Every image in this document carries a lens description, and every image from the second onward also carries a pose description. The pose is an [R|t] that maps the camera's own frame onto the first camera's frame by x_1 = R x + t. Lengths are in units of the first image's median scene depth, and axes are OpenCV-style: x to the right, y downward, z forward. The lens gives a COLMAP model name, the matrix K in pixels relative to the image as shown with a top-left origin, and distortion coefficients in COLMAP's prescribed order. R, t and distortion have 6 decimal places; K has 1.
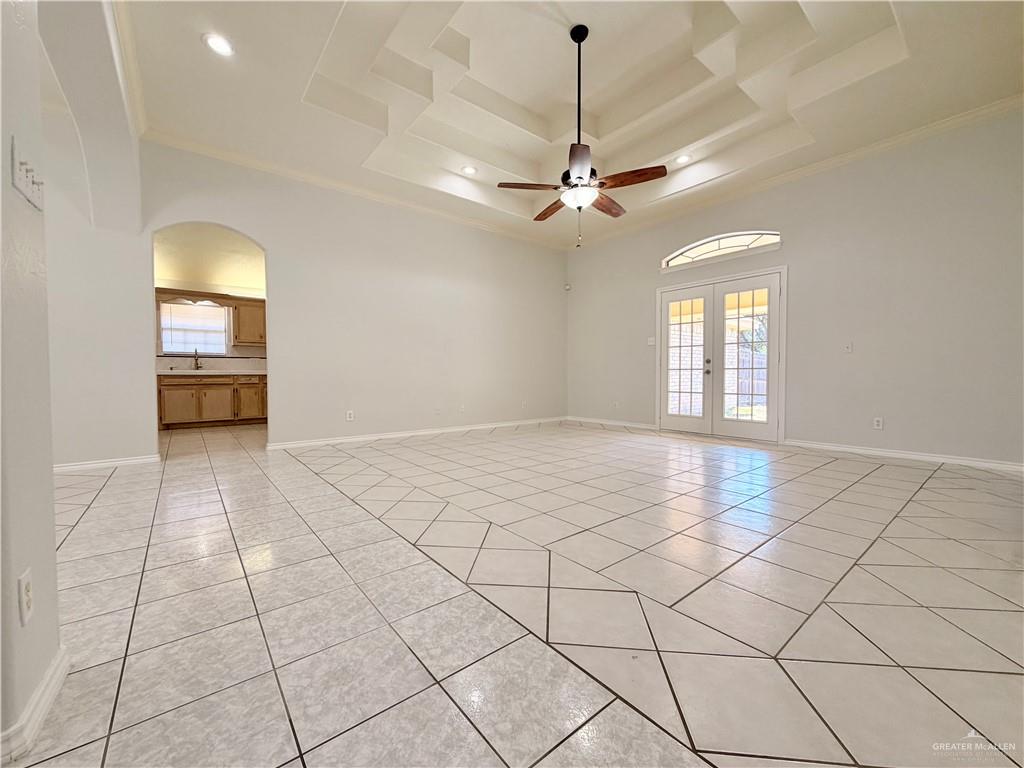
lens RADIAL K [[409.6, 0, 511.1], [0, 409.6, 382.0], [0, 0, 1]] dist [0.000963, 0.000106]
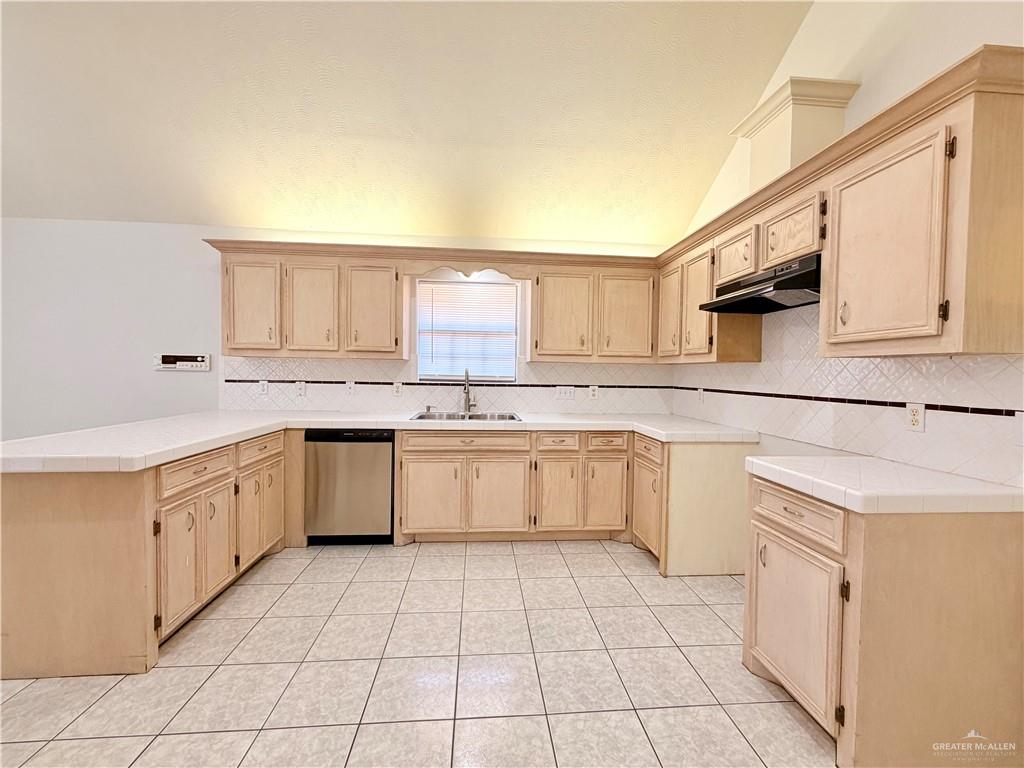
lens RADIAL K [[409.6, 0, 511.9], [0, 409.6, 381.8], [0, 0, 1]] dist [0.000963, 0.000106]
pose [[0.830344, 0.034293, -0.556195, -0.446739], [-0.029578, 0.999410, 0.017464, -0.076150], [0.556466, 0.001950, 0.830868, 0.616739]]
